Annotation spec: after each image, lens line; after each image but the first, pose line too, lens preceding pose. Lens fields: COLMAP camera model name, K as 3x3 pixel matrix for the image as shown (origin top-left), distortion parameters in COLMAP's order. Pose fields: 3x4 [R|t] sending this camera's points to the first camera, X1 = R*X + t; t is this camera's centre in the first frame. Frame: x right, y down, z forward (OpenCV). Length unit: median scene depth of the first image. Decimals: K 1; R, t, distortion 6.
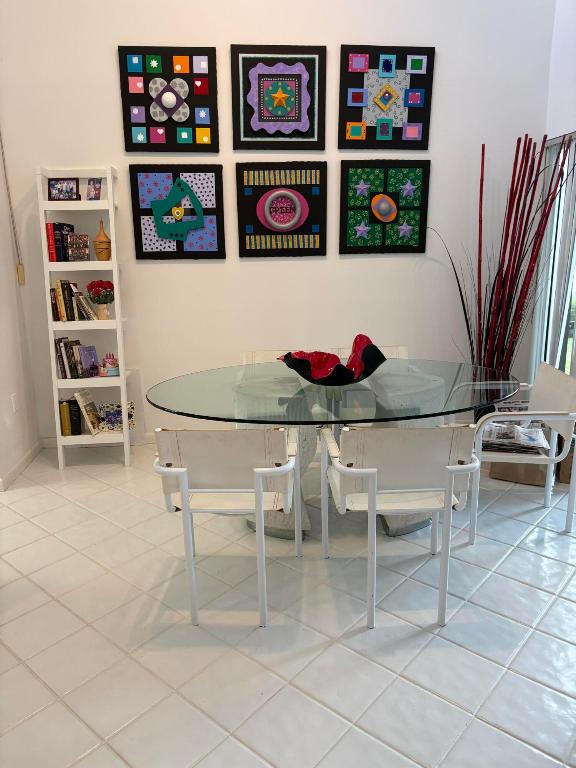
lens RADIAL K [[585.3, 0, 289.8], [0, 585.3, 387.9], [0, 0, 1]] dist [-0.008720, 0.066337]
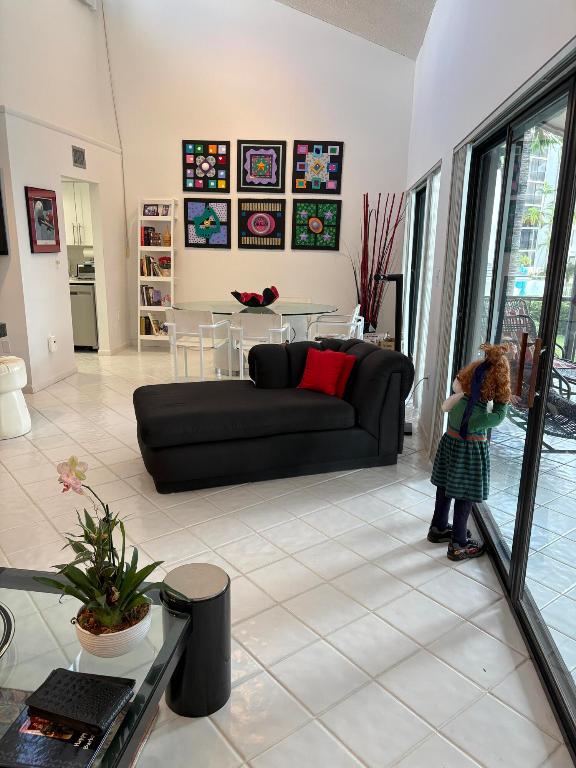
lens RADIAL K [[591.3, 0, 278.4], [0, 591.3, 385.1], [0, 0, 1]] dist [0.032175, -0.006065]
pose [[0.981689, 0.085367, -0.170291, 0.423865], [-0.085096, 0.996333, 0.008901, 0.195457], [0.170426, 0.005753, 0.985354, -0.890409]]
